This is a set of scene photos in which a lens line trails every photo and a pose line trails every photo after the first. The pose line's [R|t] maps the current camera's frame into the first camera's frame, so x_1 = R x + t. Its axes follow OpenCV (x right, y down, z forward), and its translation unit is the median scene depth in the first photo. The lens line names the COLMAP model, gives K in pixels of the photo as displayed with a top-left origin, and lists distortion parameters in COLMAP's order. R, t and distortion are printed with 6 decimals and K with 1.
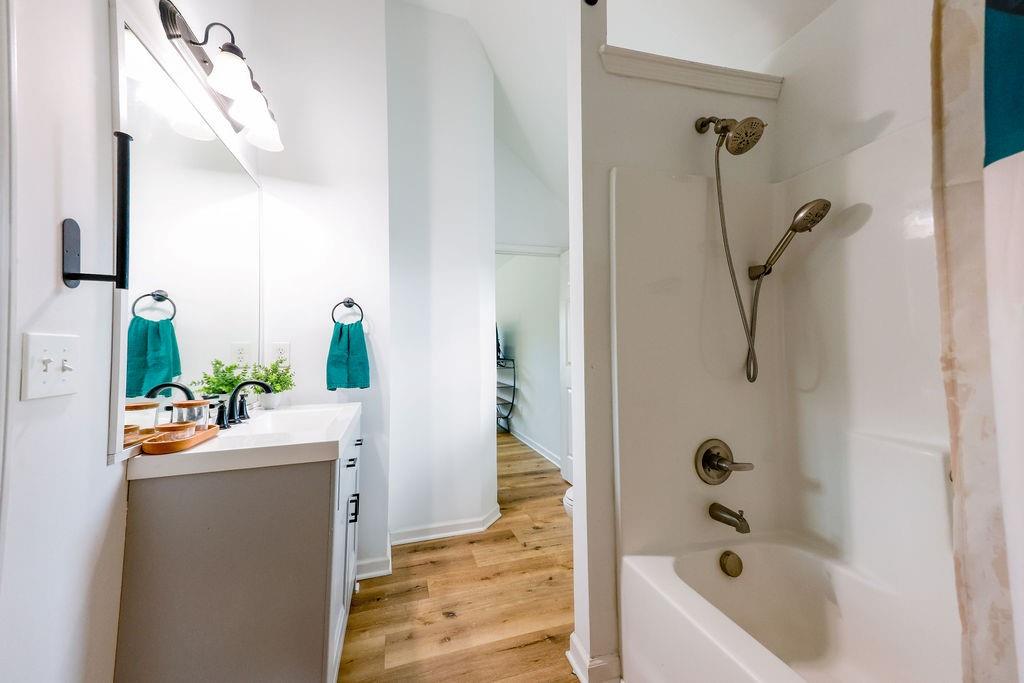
lens RADIAL K [[390.4, 0, 512.0], [0, 390.4, 341.5], [0, 0, 1]] dist [0.055857, -0.000024]
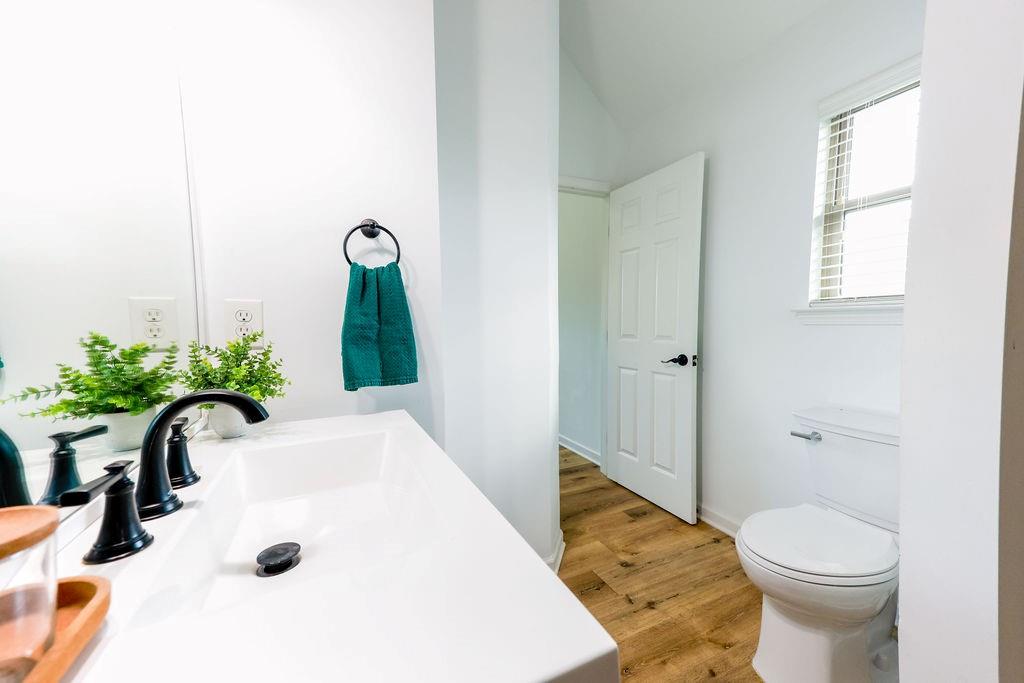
lens RADIAL K [[390.4, 0, 512.0], [0, 390.4, 341.5], [0, 0, 1]] dist [0.055857, -0.000024]
pose [[0.989079, -0.007160, 0.147213, -0.315190], [-0.003882, 0.997207, 0.074580, 0.016242], [-0.147336, -0.074337, 0.986289, 0.438857]]
